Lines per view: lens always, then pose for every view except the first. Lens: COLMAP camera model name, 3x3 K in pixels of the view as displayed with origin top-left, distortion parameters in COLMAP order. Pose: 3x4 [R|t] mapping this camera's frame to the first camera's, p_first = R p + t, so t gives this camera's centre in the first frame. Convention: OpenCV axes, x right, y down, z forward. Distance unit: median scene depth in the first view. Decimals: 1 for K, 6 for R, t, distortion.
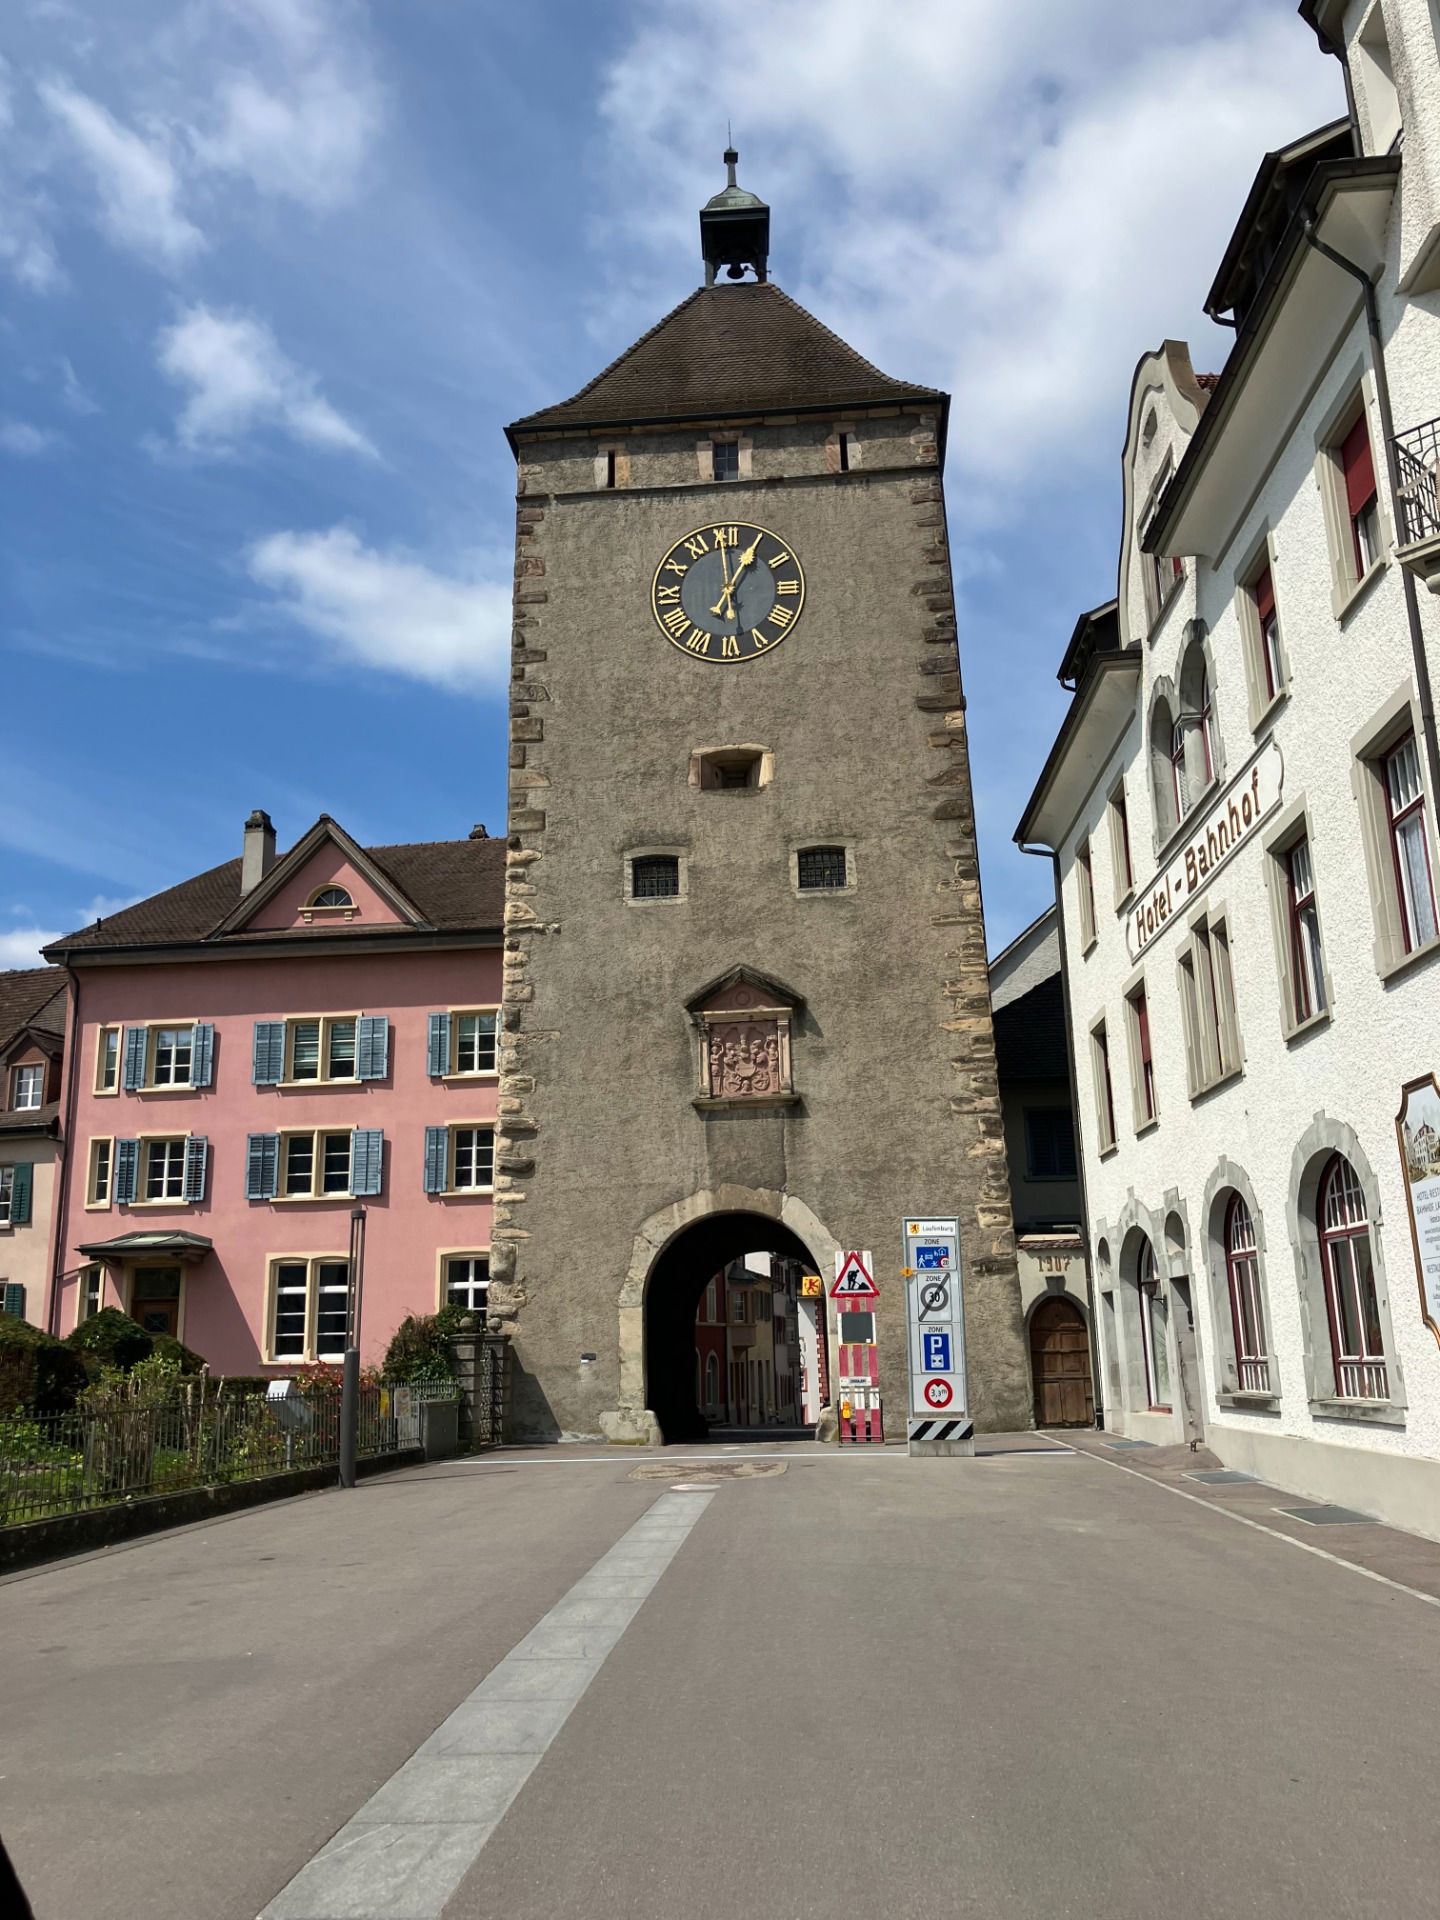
lens RADIAL K [[1532.1, 0, 715.7], [0, 1532.1, 954.0], [0, 0, 1]] dist [0.001973, -0.000037]
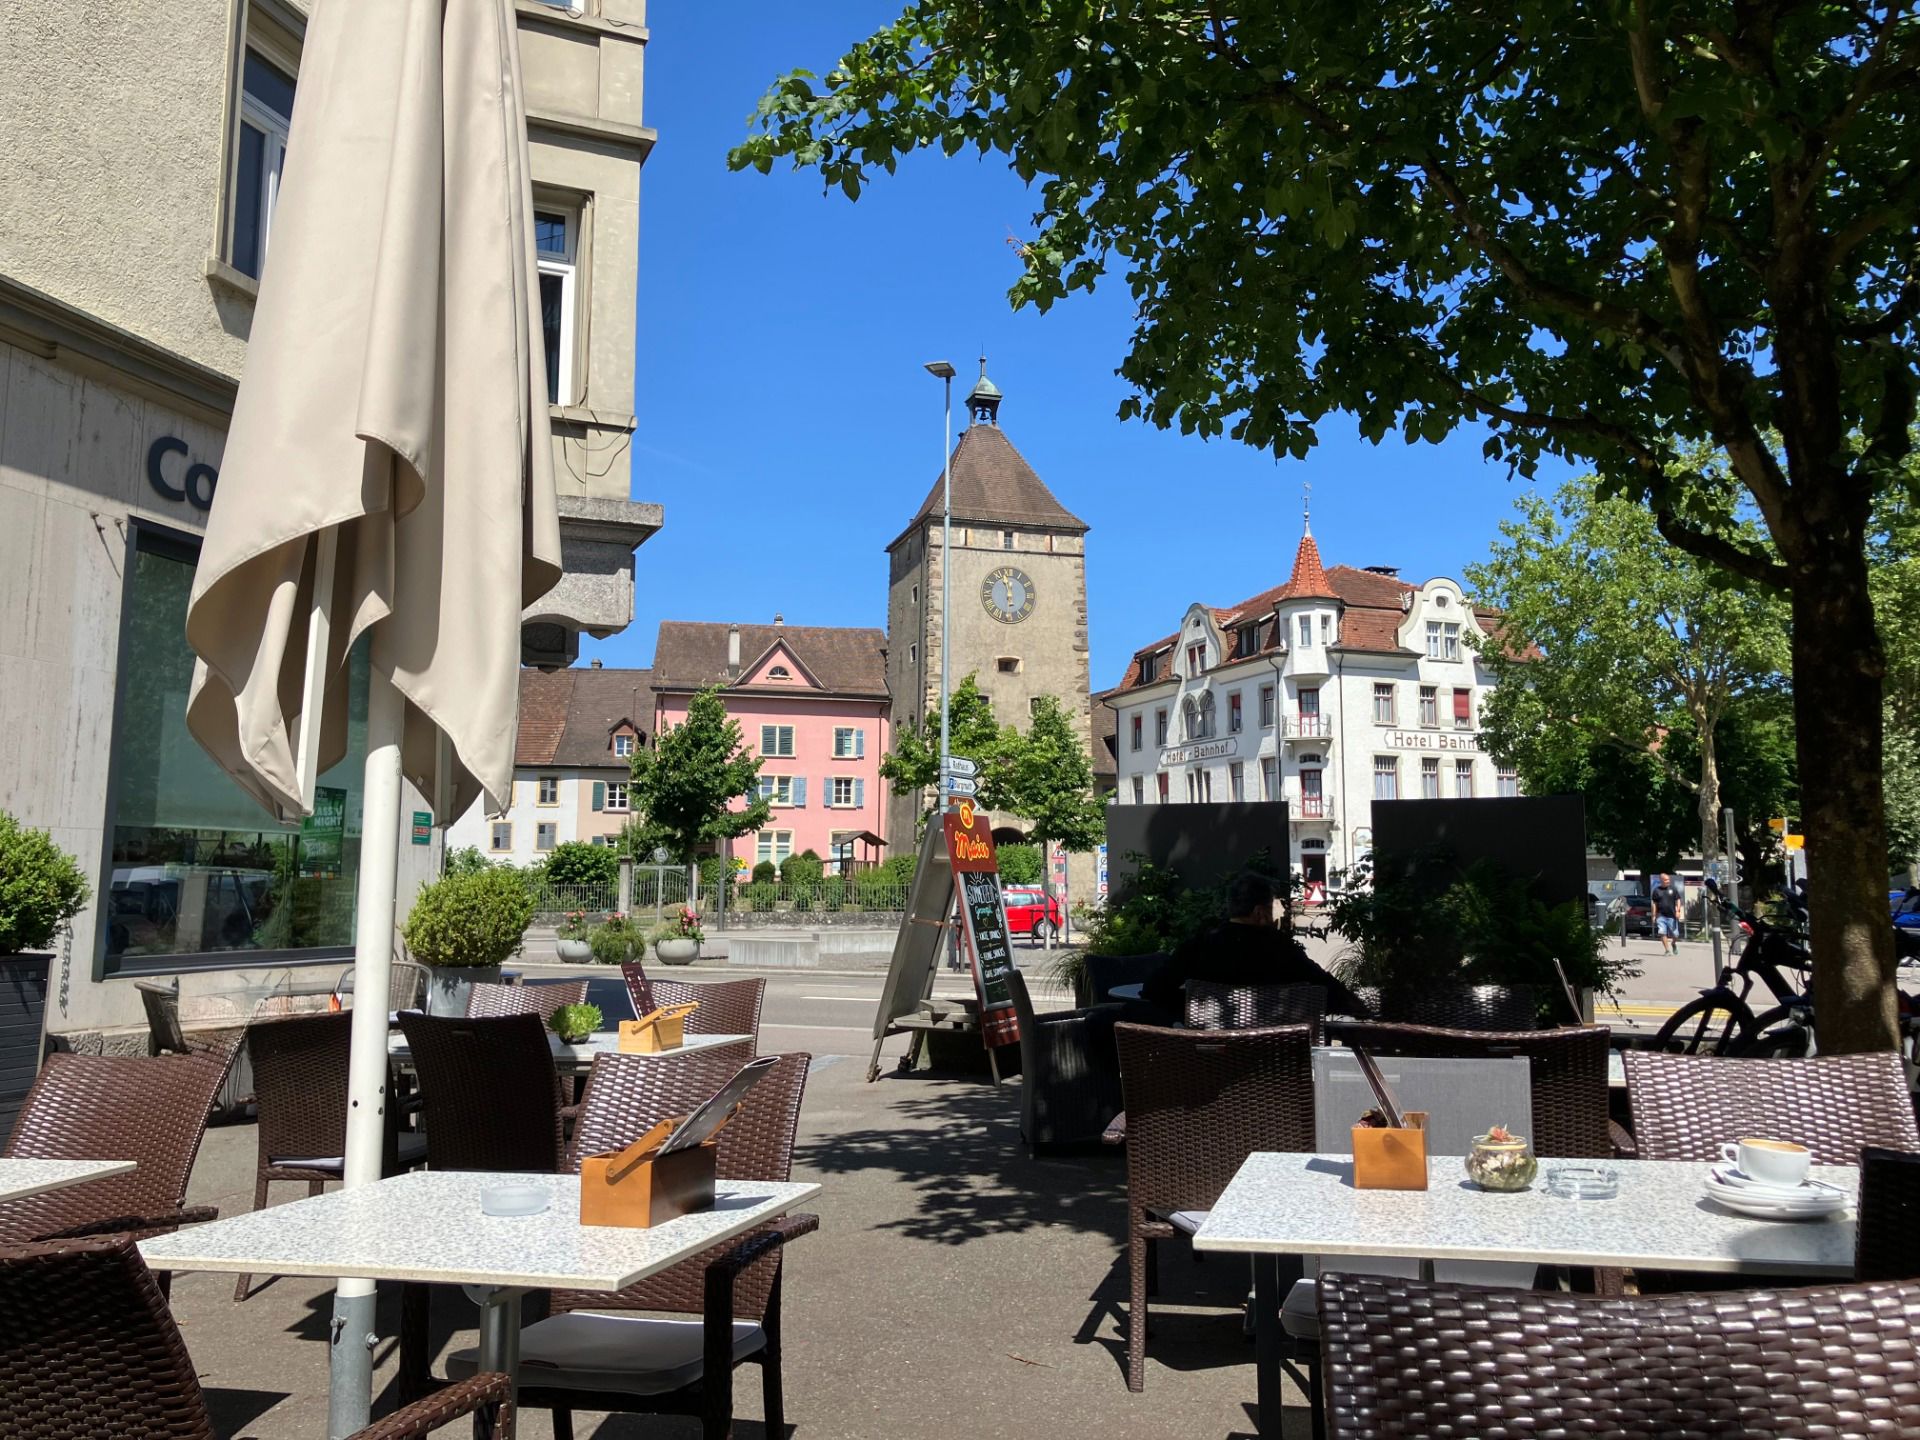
lens RADIAL K [[1532.1, 0, 961.1], [0, 1532.1, 718.5], [0, 0, 1]] dist [0.001973, -0.000037]
pose [[0.928716, 0.065663, 0.364931, -1.006214], [-0.114945, 0.986694, 0.114987, -0.315451], [-0.352525, -0.148737, 0.923906, -1.430552]]
